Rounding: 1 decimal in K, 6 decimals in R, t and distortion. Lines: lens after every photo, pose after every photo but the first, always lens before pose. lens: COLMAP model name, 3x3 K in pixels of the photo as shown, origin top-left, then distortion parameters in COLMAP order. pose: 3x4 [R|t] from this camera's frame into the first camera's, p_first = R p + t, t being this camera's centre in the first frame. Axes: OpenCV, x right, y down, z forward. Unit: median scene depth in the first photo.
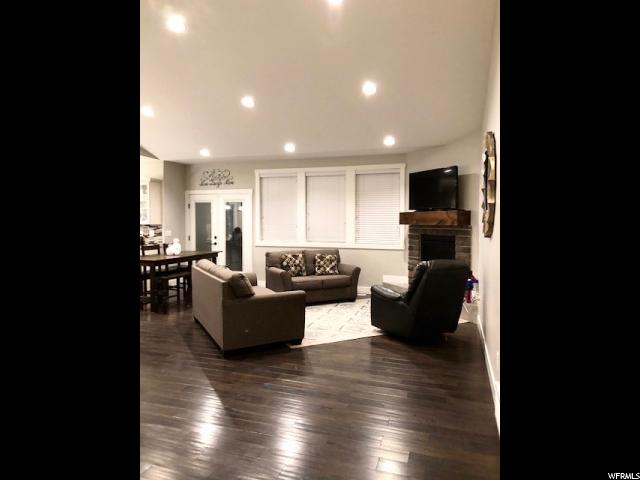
lens RADIAL K [[389.8, 0, 318.8], [0, 389.8, 237.3], [0, 0, 1]] dist [0.031785, -0.000942]
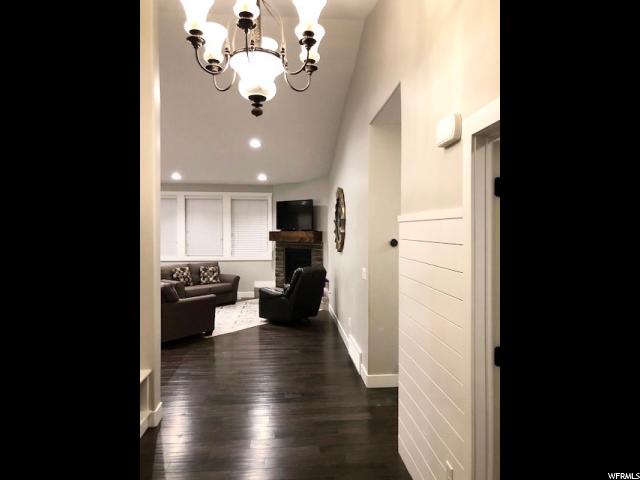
lens RADIAL K [[389.8, 0, 320.5], [0, 389.8, 239.4], [0, 0, 1]] dist [0.031785, -0.000942]
pose [[0.915690, -0.011653, 0.401717, -0.155557], [0.018996, 0.999717, -0.014299, -0.016132], [-0.401437, 0.020724, 0.915652, -0.242611]]
